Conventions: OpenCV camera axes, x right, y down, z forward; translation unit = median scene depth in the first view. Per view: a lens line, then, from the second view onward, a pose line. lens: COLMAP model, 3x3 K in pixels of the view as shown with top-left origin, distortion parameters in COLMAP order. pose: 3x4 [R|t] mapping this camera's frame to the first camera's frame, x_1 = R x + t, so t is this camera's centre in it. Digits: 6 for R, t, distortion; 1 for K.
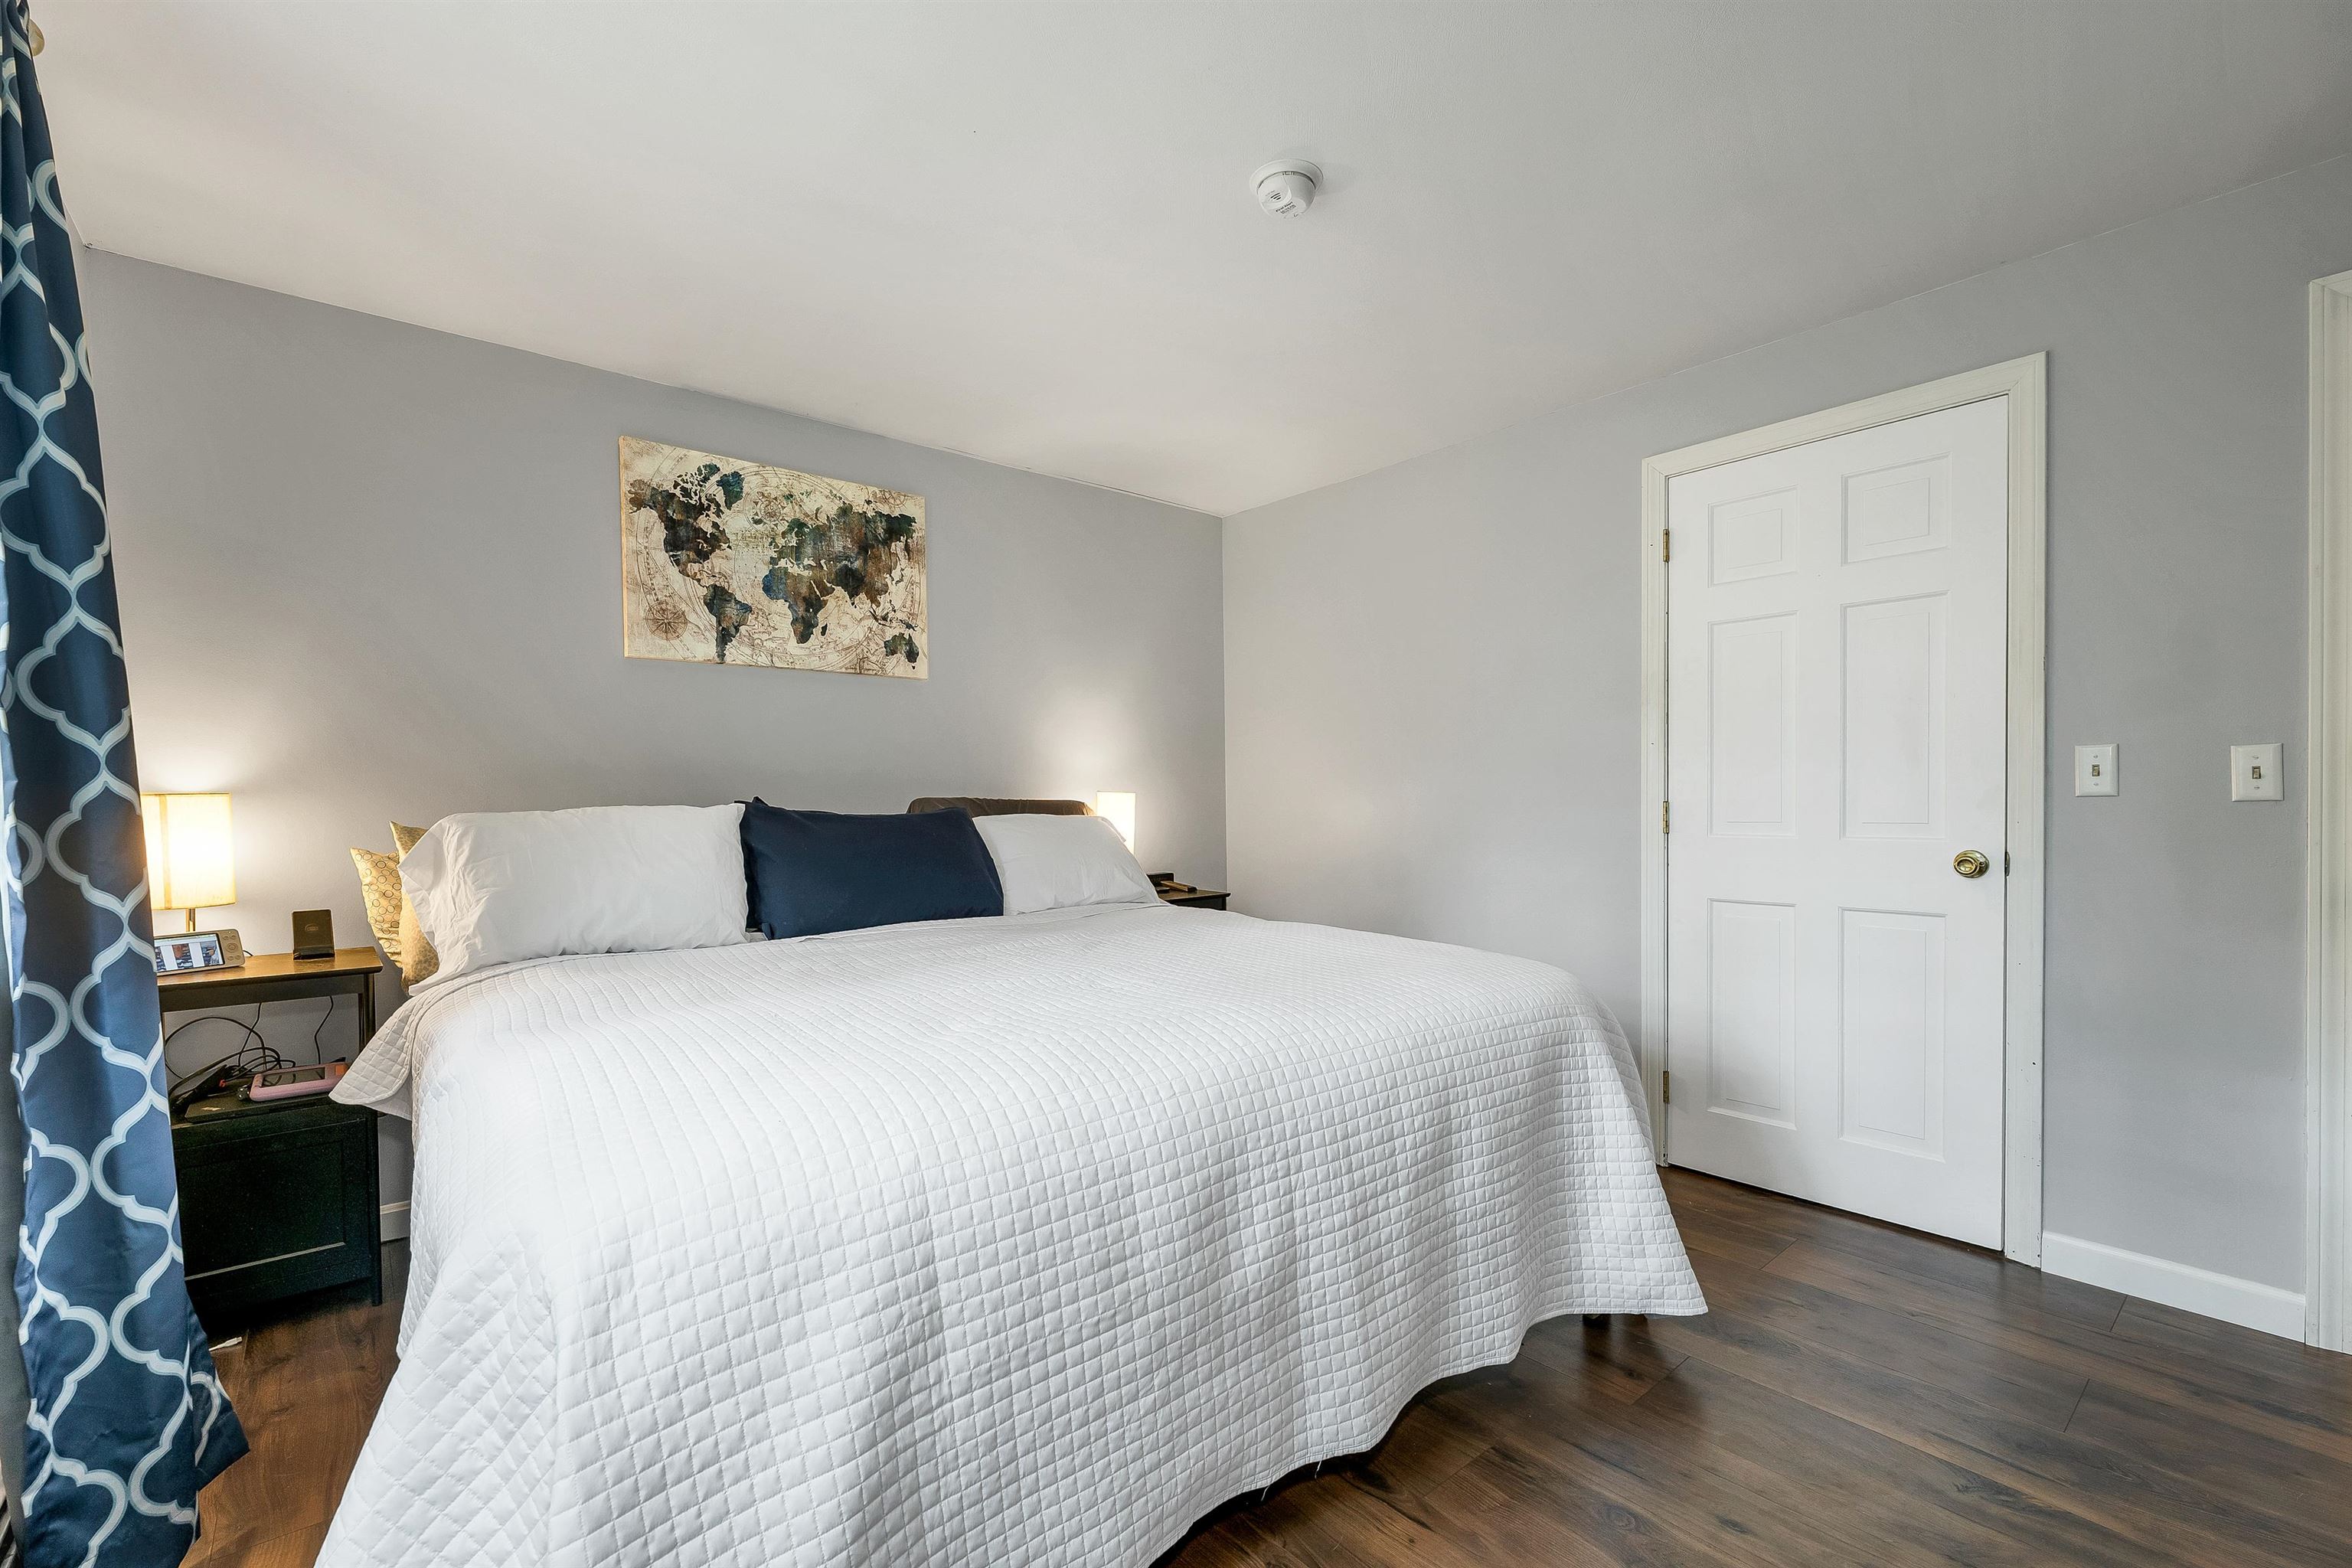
lens RADIAL K [[984.3, 0, 1186.7], [0, 984.3, 819.1], [0, 0, 1]] dist [-0.003924, -0.000797]
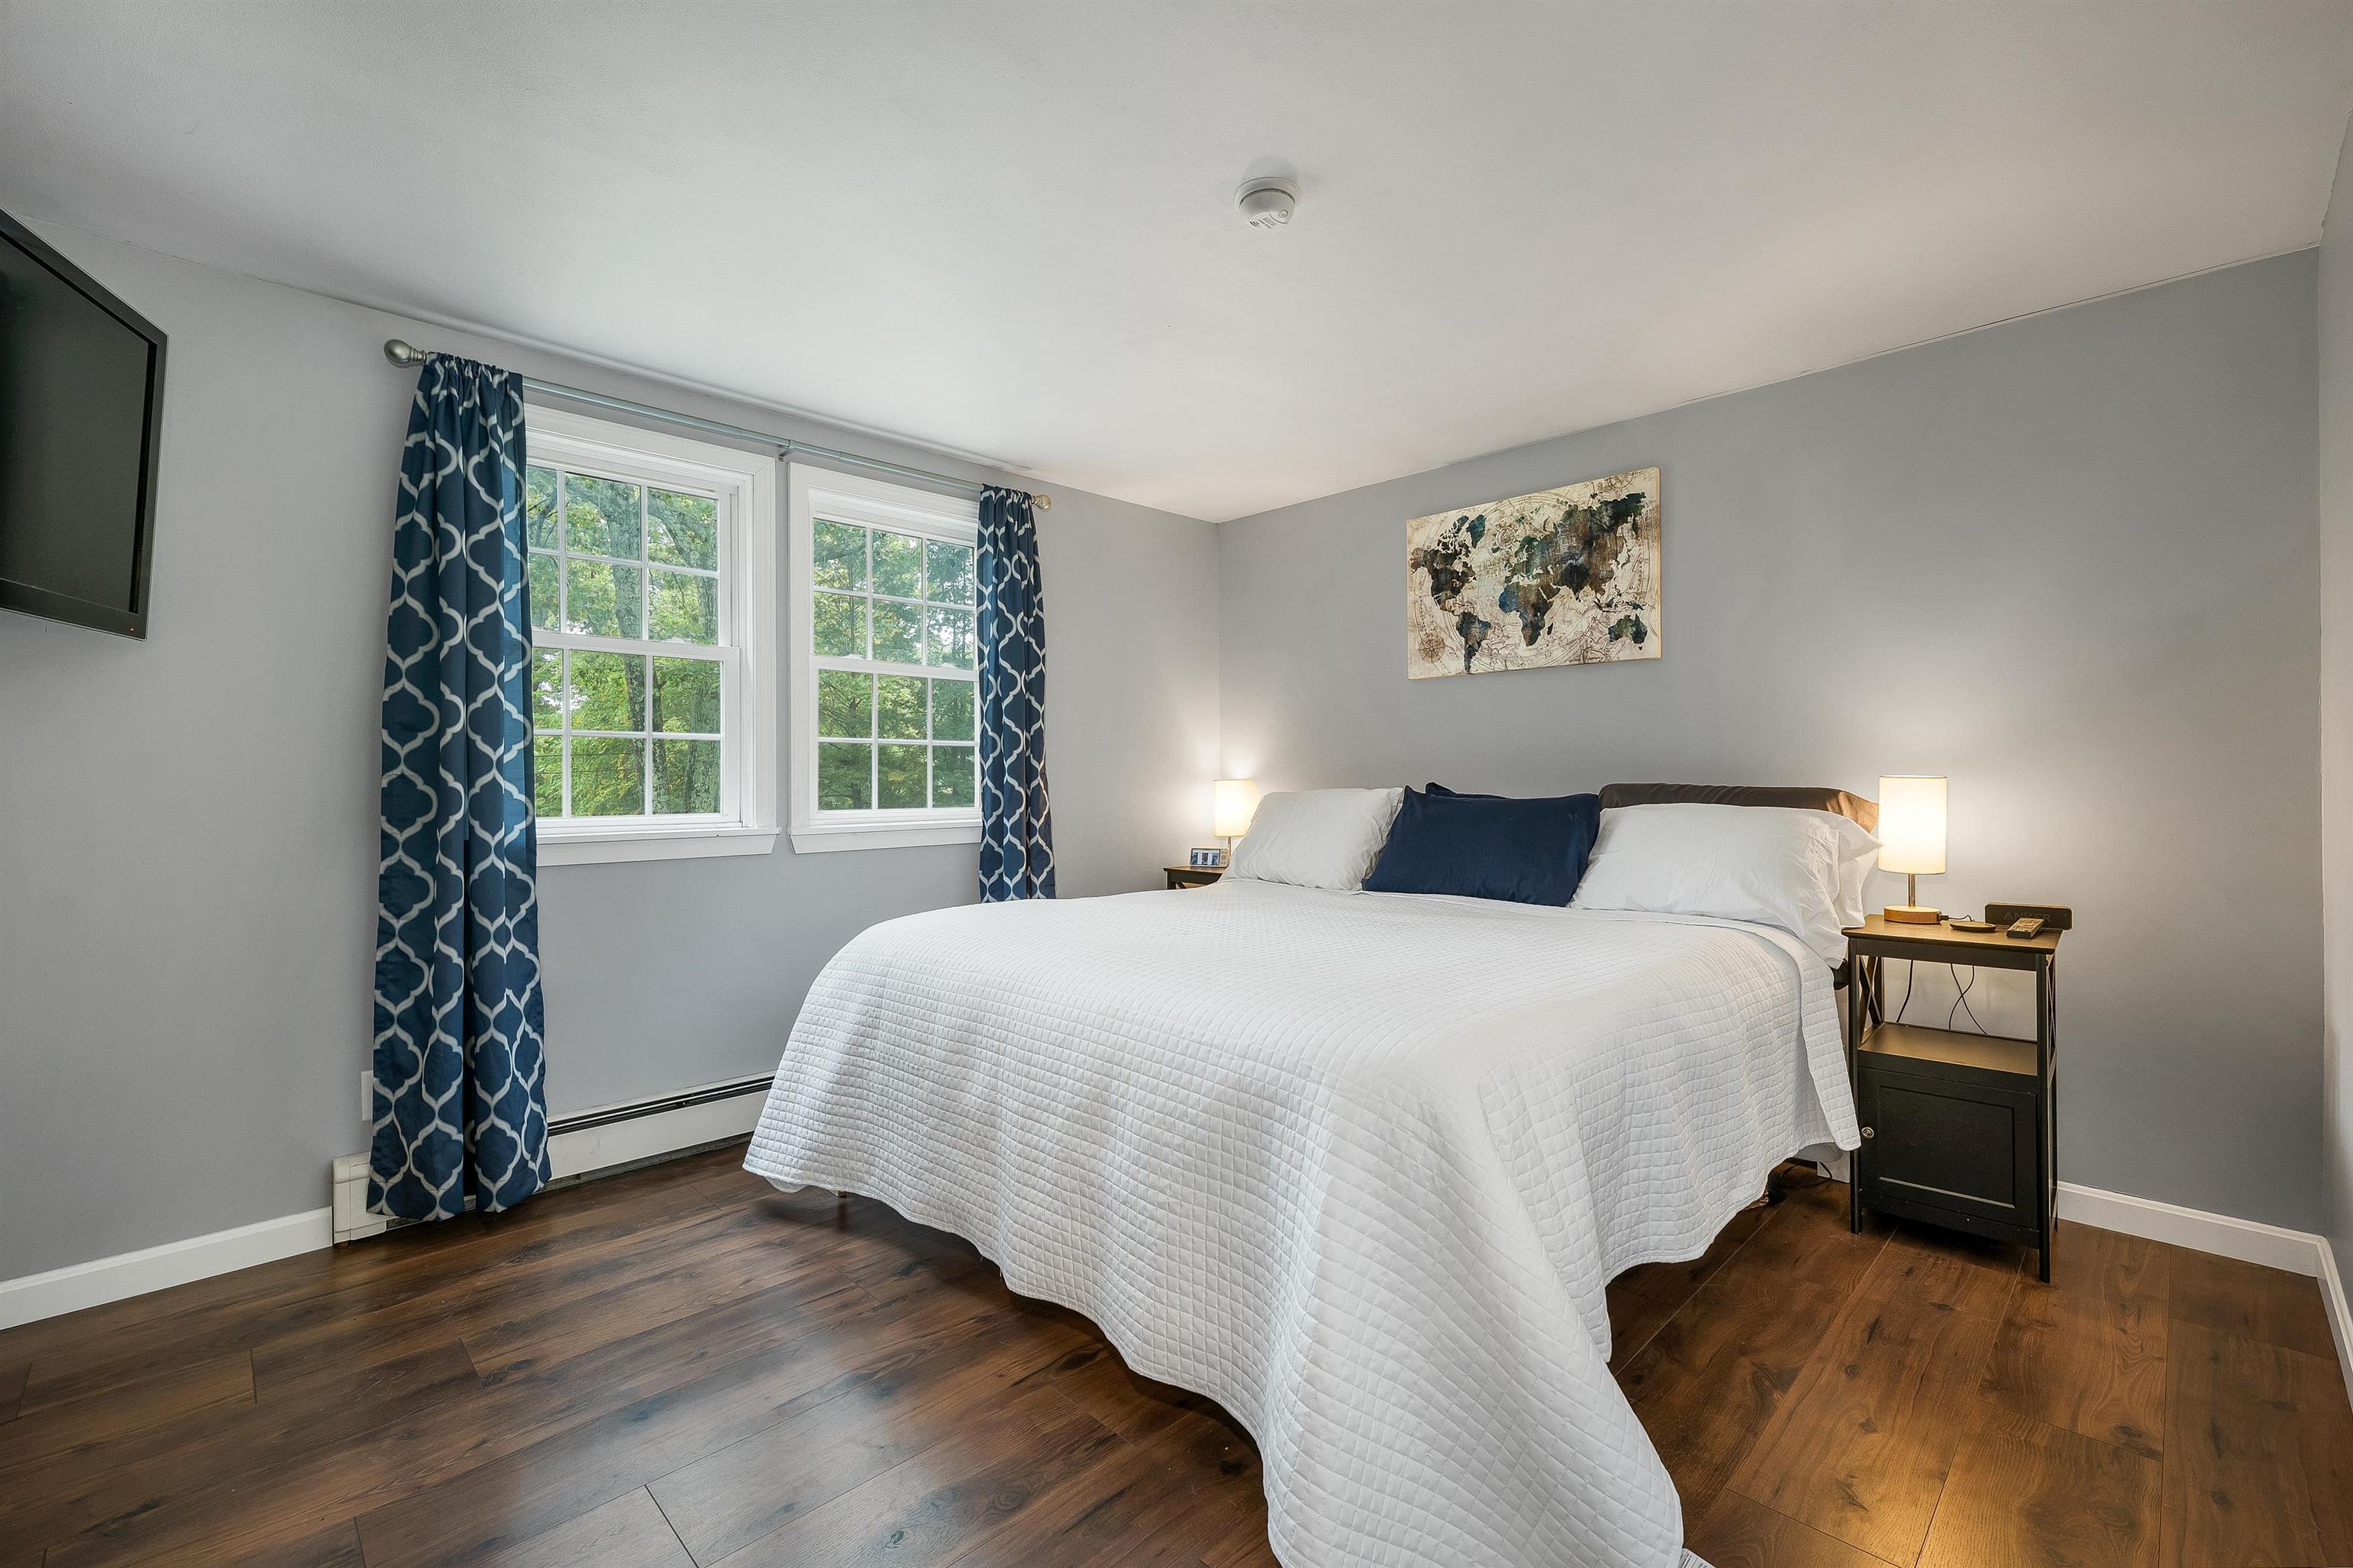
lens RADIAL K [[984.8, 0, 1177.4], [0, 984.8, 776.1], [0, 0, 1]] dist [-0.003924, -0.000797]
pose [[0.092244, -0.000437, -0.995736, 0.700120], [-0.019695, 0.999803, -0.002264, -0.019357], [0.995542, 0.019820, 0.092217, 0.505449]]
